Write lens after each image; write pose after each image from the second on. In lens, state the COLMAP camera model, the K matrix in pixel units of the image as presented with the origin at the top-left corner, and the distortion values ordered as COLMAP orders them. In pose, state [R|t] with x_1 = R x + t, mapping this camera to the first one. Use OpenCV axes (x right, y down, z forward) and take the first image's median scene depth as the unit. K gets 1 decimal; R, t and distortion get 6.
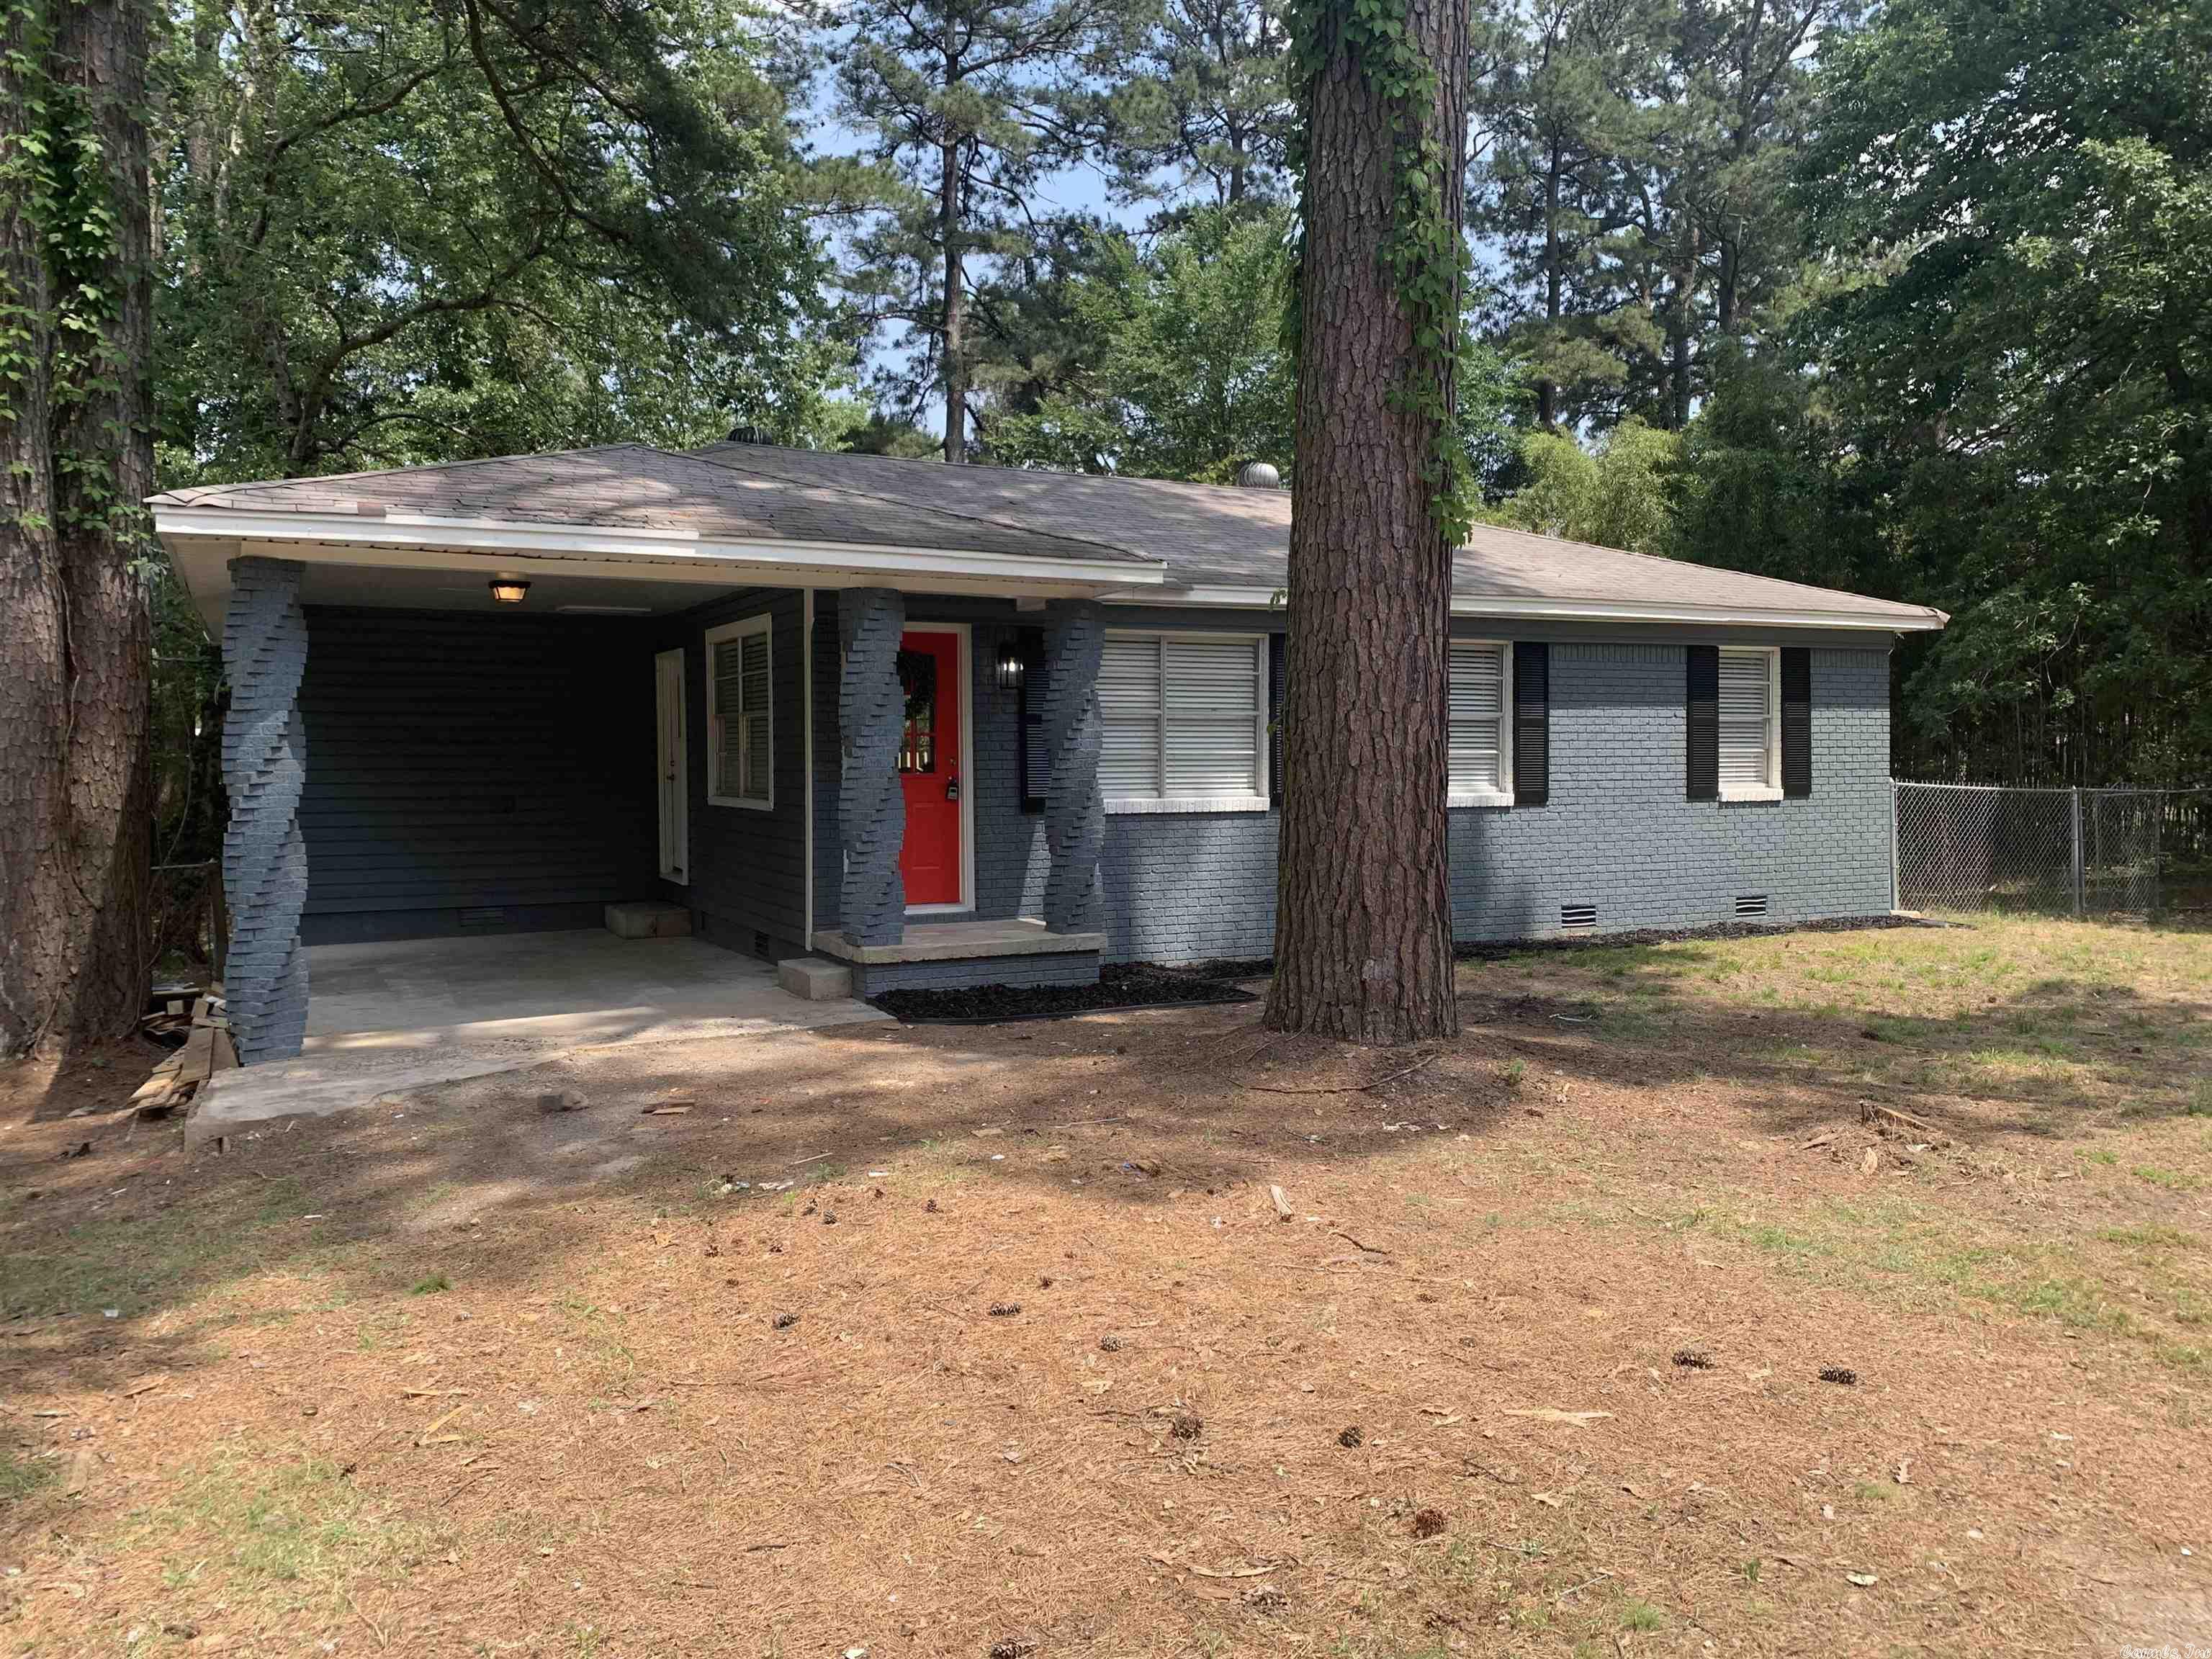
lens RADIAL K [[1678.3, 0, 1106.2], [0, 1678.3, 822.1], [0, 0, 1]] dist [0.001613, -0.009388]
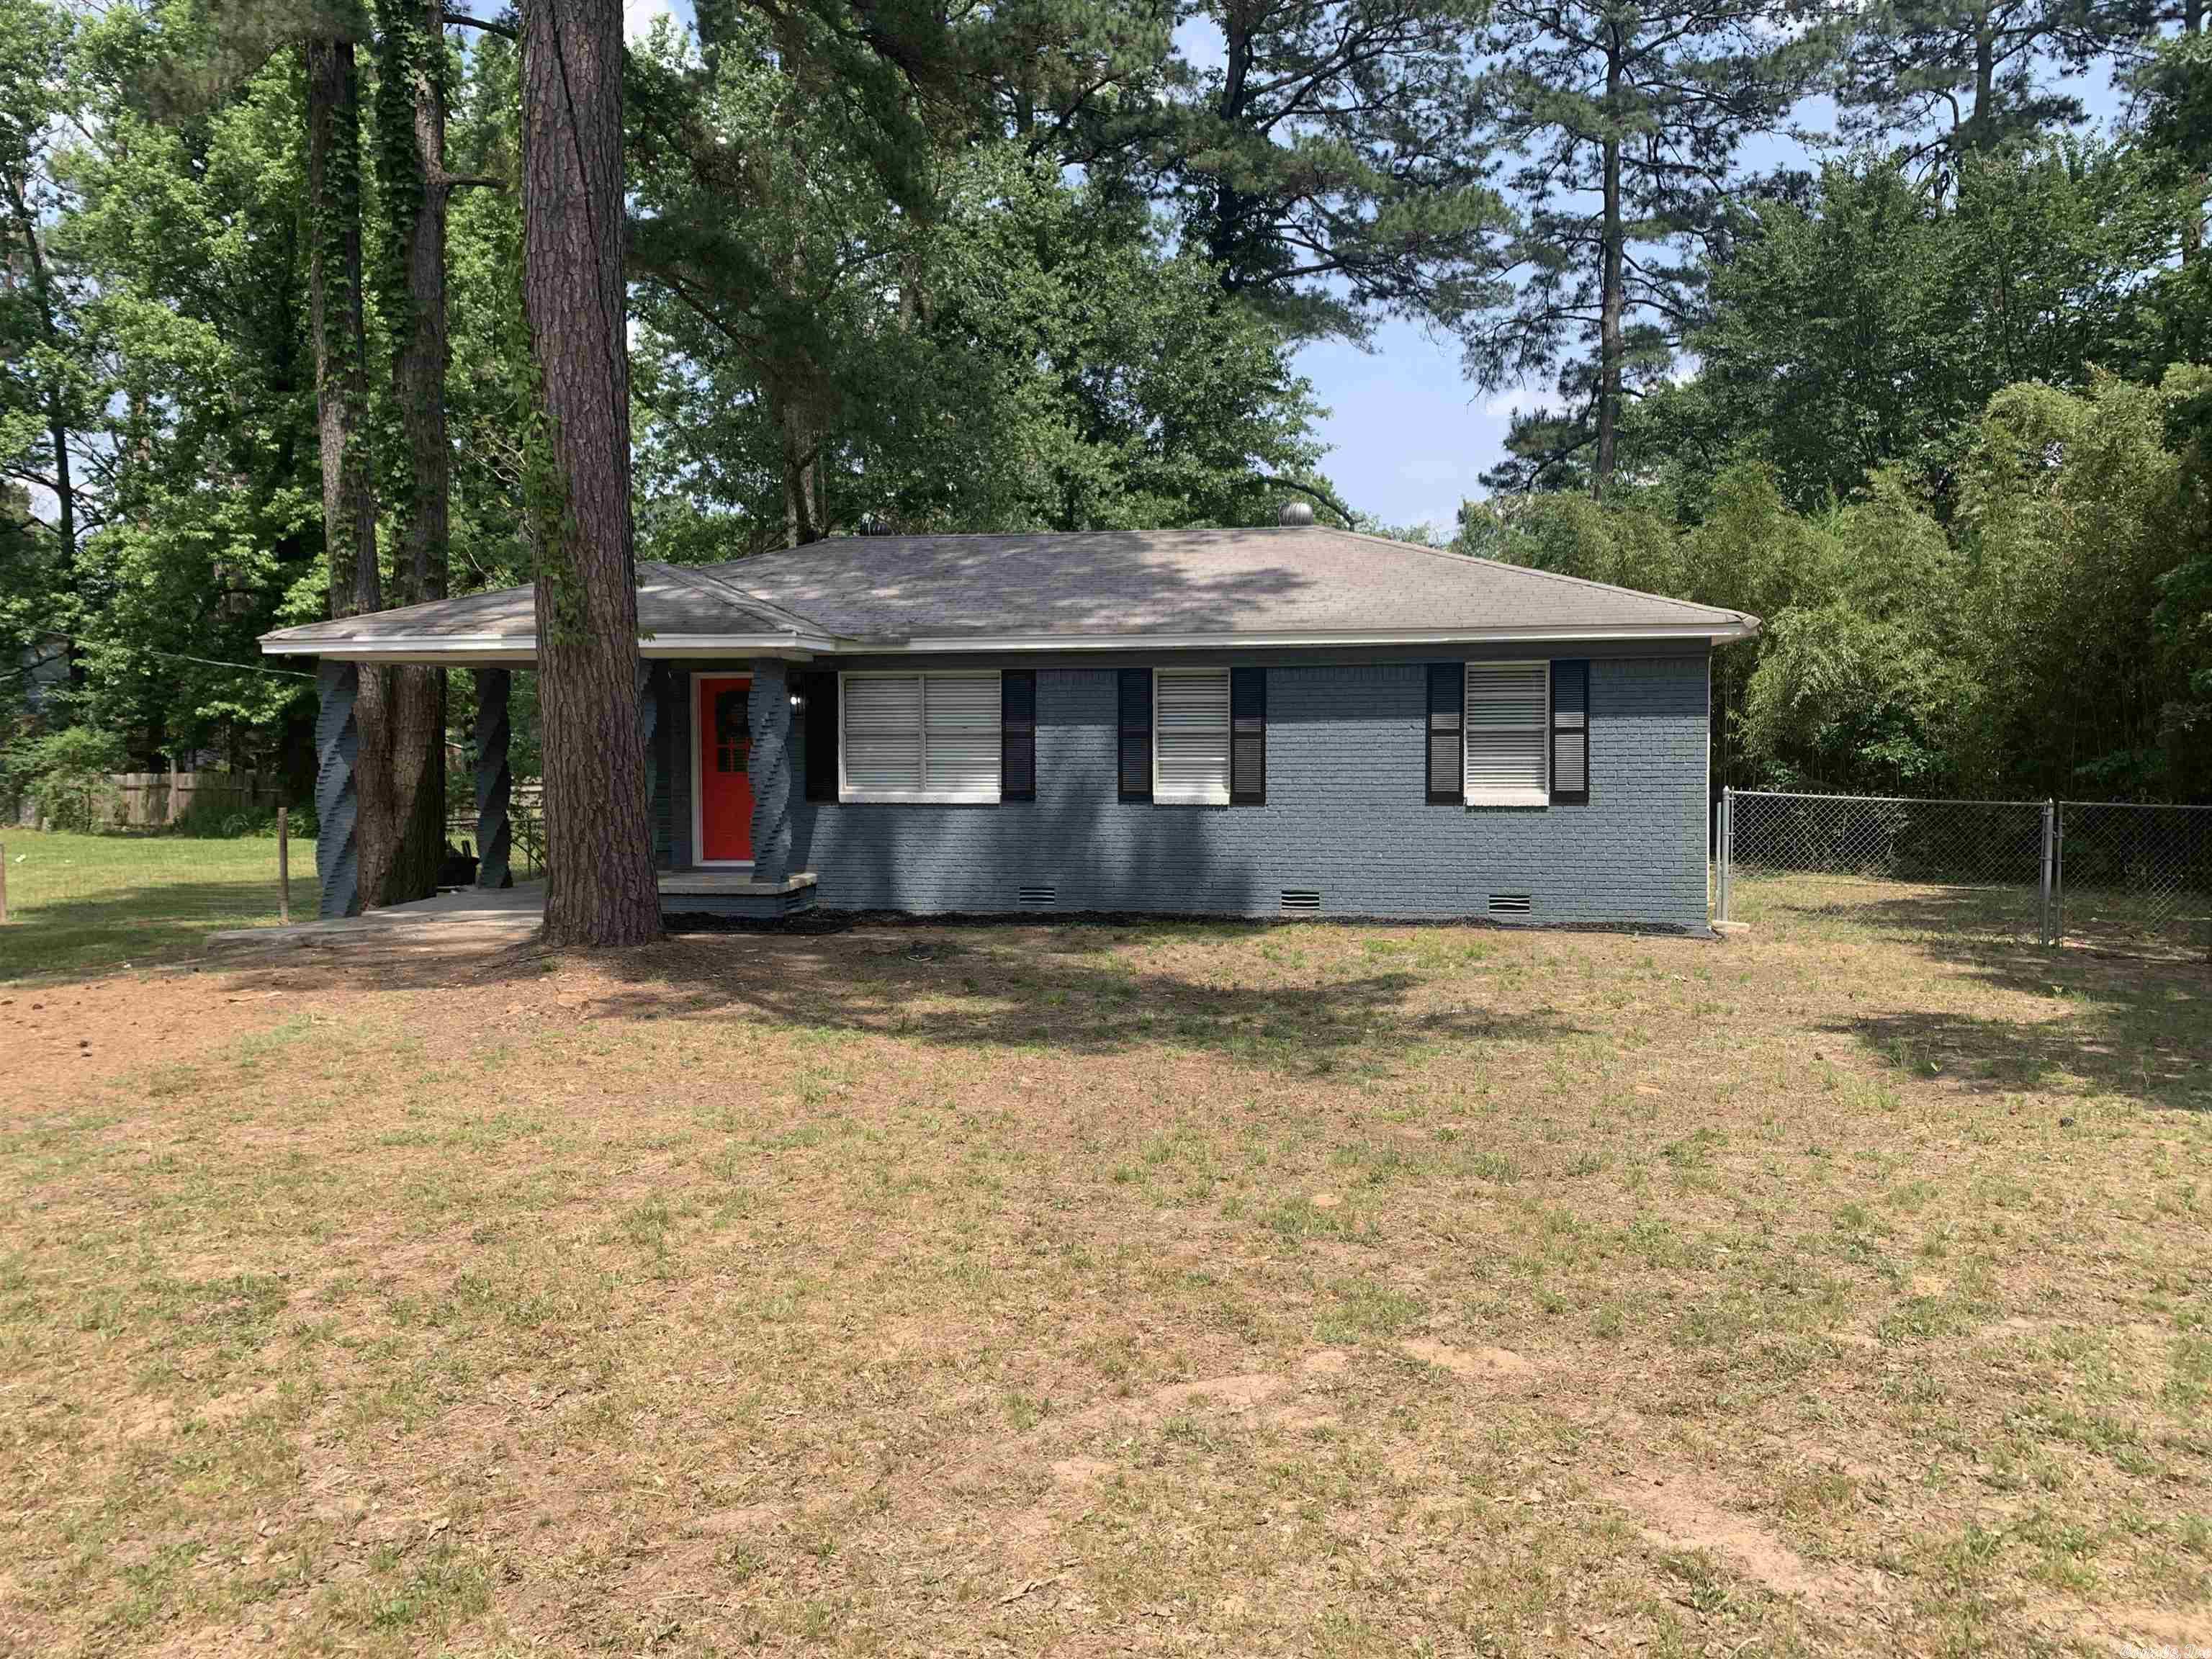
lens RADIAL K [[1678.3, 0, 1099.7], [0, 1678.3, 834.4], [0, 0, 1]] dist [0.001613, -0.009388]
pose [[0.799775, 0.034285, -0.599320, 0.880342], [-0.024484, 0.999400, 0.024499, -0.015281], [0.599801, -0.004919, 0.800134, -0.016007]]
